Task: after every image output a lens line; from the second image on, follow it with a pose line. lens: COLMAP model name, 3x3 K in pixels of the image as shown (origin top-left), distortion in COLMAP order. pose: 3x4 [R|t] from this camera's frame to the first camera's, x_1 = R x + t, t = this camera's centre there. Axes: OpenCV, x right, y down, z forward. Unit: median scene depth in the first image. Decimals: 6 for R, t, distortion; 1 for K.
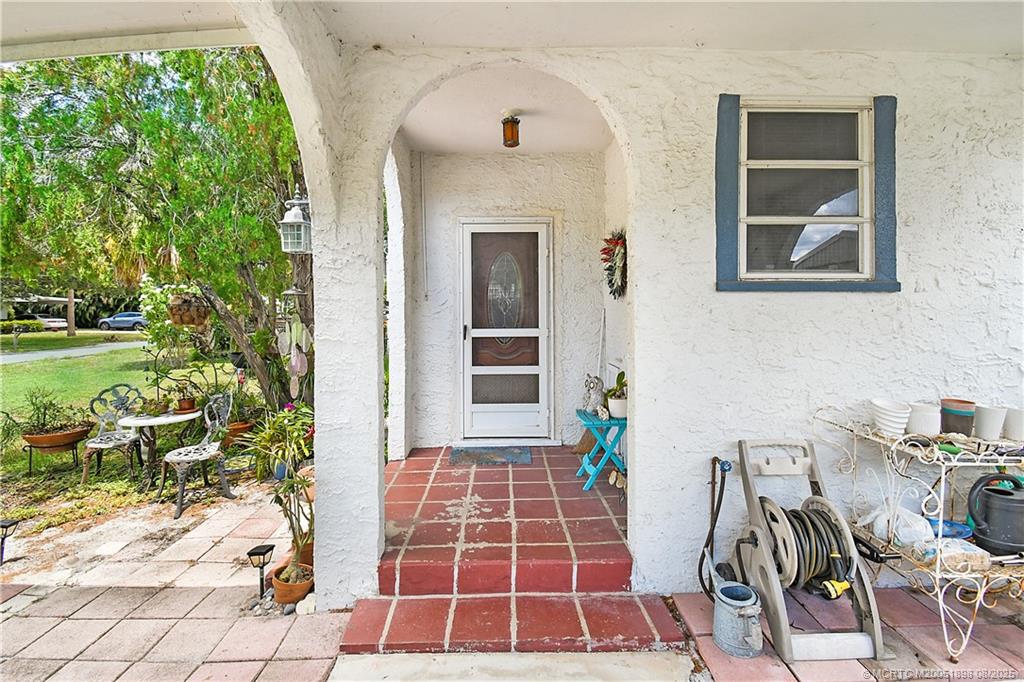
lens RADIAL K [[462.6, 0, 509.7], [0, 462.6, 315.4], [0, 0, 1]] dist [-0.000700, -0.000114]
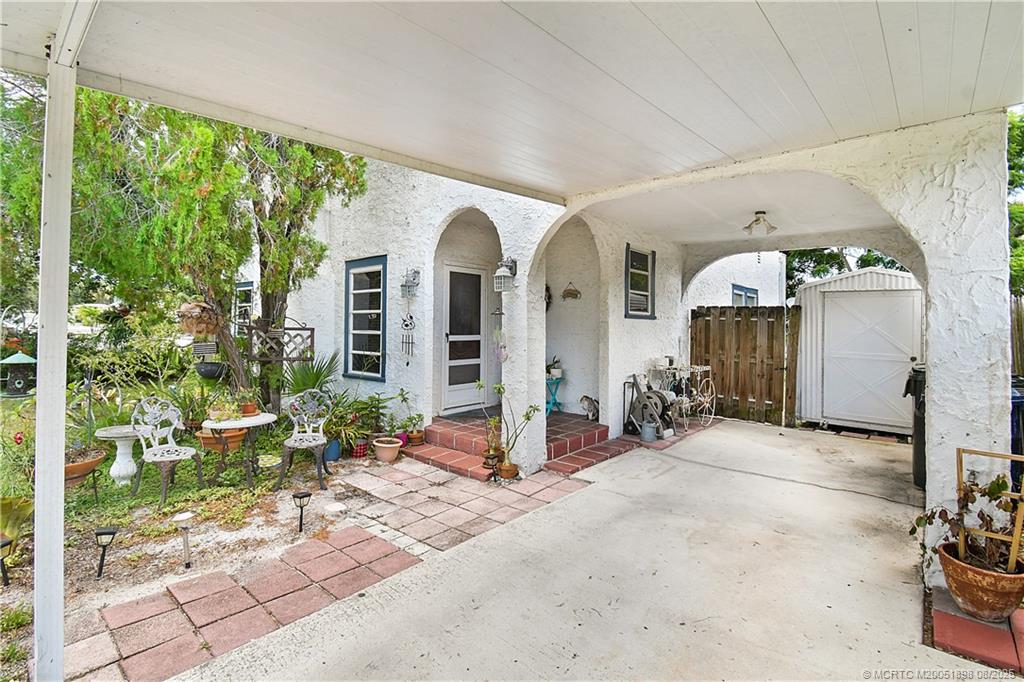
lens RADIAL K [[462.6, 0, 509.7], [0, 462.6, 315.4], [0, 0, 1]] dist [-0.000700, -0.000114]
pose [[0.688097, 0.021435, 0.725302, -1.038759], [-0.007136, 0.999715, -0.022775, -0.003357], [-0.725584, 0.010496, 0.688054, -0.175562]]
